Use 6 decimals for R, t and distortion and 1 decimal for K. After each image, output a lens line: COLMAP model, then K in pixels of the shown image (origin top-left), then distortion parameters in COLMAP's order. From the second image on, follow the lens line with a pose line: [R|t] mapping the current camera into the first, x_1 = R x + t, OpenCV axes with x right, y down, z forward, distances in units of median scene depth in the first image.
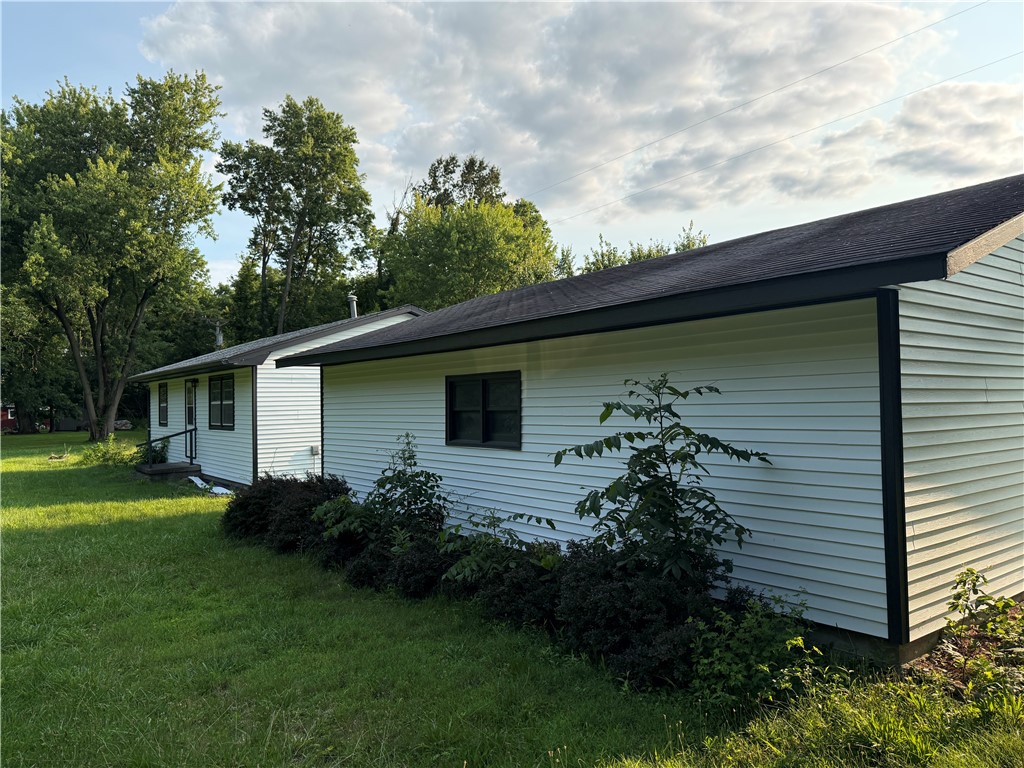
lens RADIAL K [[722.2, 0, 512.0], [0, 722.2, 384.0], [0, 0, 1]] dist [0.071890, -0.091689]
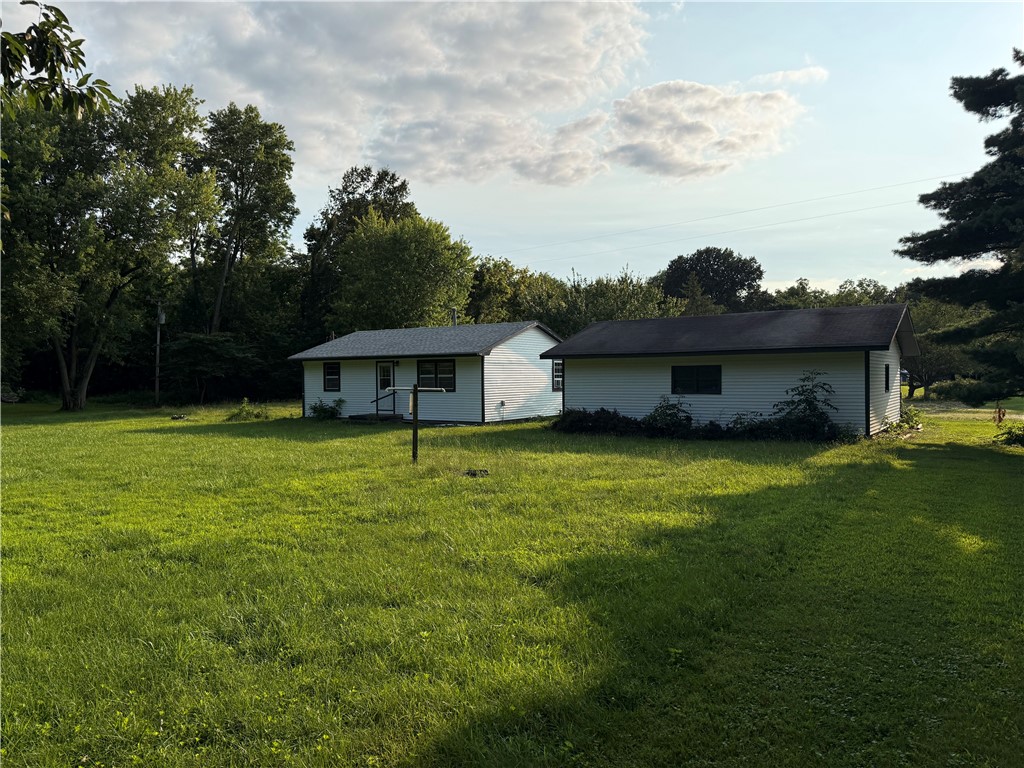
lens RADIAL K [[722.2, 0, 512.0], [0, 722.2, 384.0], [0, 0, 1]] dist [0.071890, -0.091689]
pose [[0.951014, 0.007988, 0.309043, -0.222829], [-0.017153, 0.999490, 0.026951, -0.001100], [-0.308670, -0.030931, 0.950666, -0.192489]]
